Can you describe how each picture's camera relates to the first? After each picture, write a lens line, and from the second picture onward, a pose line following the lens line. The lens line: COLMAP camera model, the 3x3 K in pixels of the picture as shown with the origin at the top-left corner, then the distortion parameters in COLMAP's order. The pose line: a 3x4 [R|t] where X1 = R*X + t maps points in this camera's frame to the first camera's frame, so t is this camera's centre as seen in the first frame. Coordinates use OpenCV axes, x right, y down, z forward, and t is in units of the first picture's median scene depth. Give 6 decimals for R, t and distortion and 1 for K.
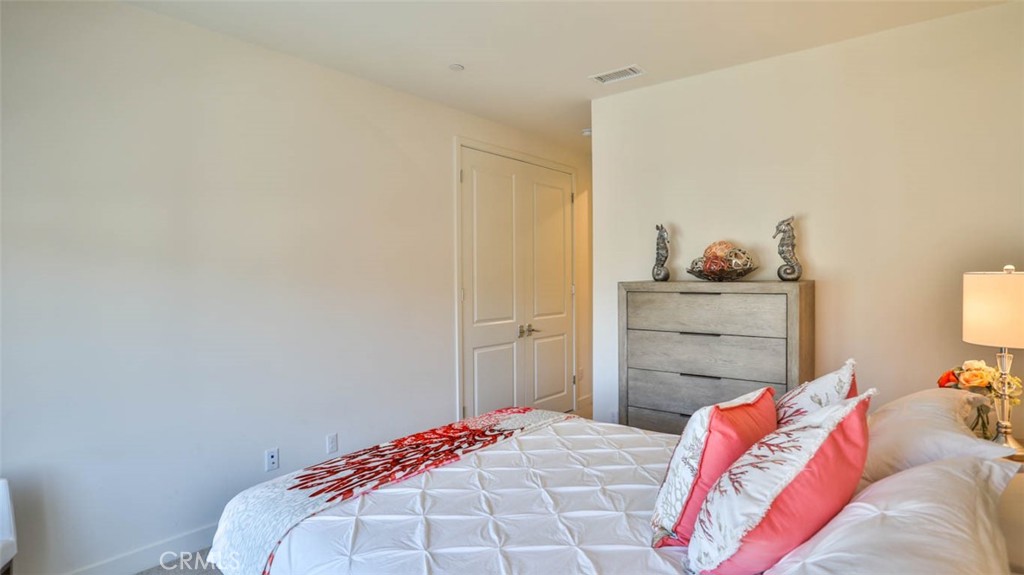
lens RADIAL K [[529.6, 0, 511.3], [0, 529.6, 280.4], [0, 0, 1]] dist [-0.080340, 0.040796]
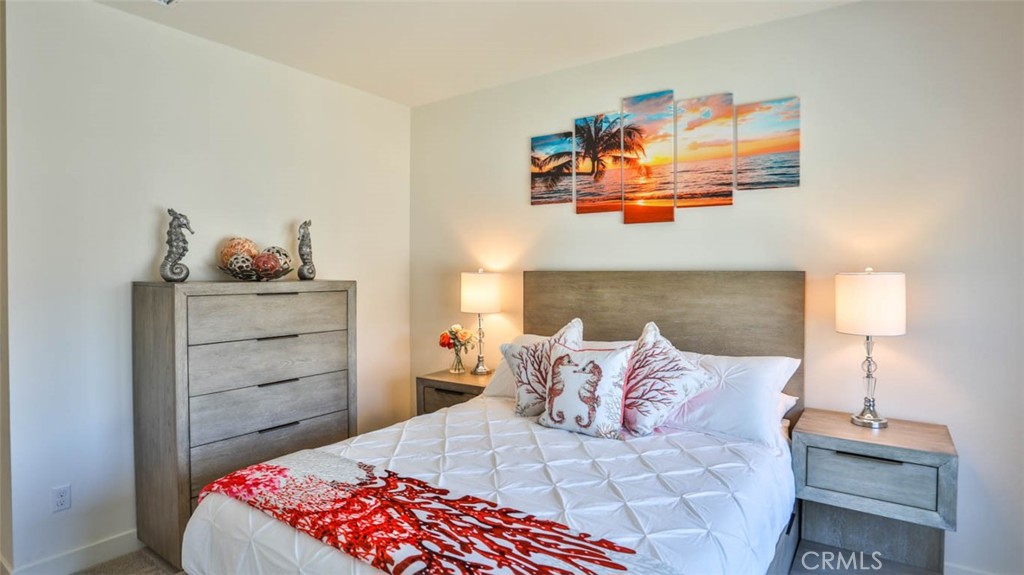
lens RADIAL K [[529.6, 0, 511.3], [0, 529.6, 280.4], [0, 0, 1]] dist [-0.080340, 0.040796]
pose [[-0.078185, -0.004828, 0.996927, -0.785380], [0.008402, 0.999950, 0.005502, -0.001423], [-0.996903, 0.008807, -0.078141, 0.859943]]
